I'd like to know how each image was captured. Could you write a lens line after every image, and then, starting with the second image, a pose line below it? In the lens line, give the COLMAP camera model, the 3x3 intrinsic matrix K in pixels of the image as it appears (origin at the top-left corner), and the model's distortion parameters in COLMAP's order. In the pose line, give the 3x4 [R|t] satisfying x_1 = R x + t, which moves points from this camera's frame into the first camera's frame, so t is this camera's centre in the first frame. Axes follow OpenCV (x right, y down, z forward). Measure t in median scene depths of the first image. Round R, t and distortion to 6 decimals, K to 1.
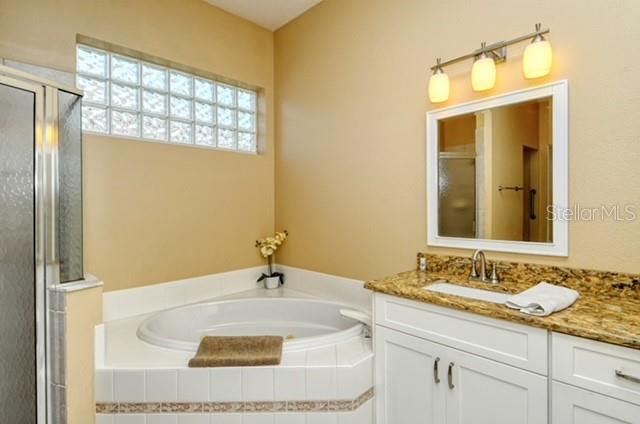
lens RADIAL K [[335.9, 0, 320.0], [0, 335.9, 212.0], [0, 0, 1]] dist [0.022432, -0.000543]
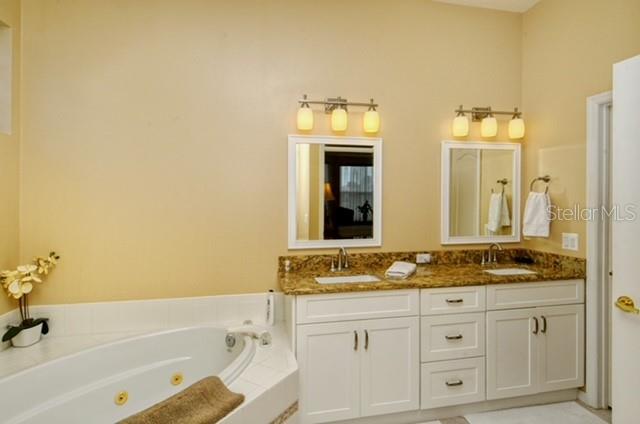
lens RADIAL K [[335.9, 0, 320.0], [0, 335.9, 212.0], [0, 0, 1]] dist [0.022432, -0.000543]
pose [[0.540363, -0.013237, 0.841328, -0.682760], [0.011986, 0.999896, 0.008034, -0.042386], [-0.841347, 0.005743, 0.540465, 0.320164]]
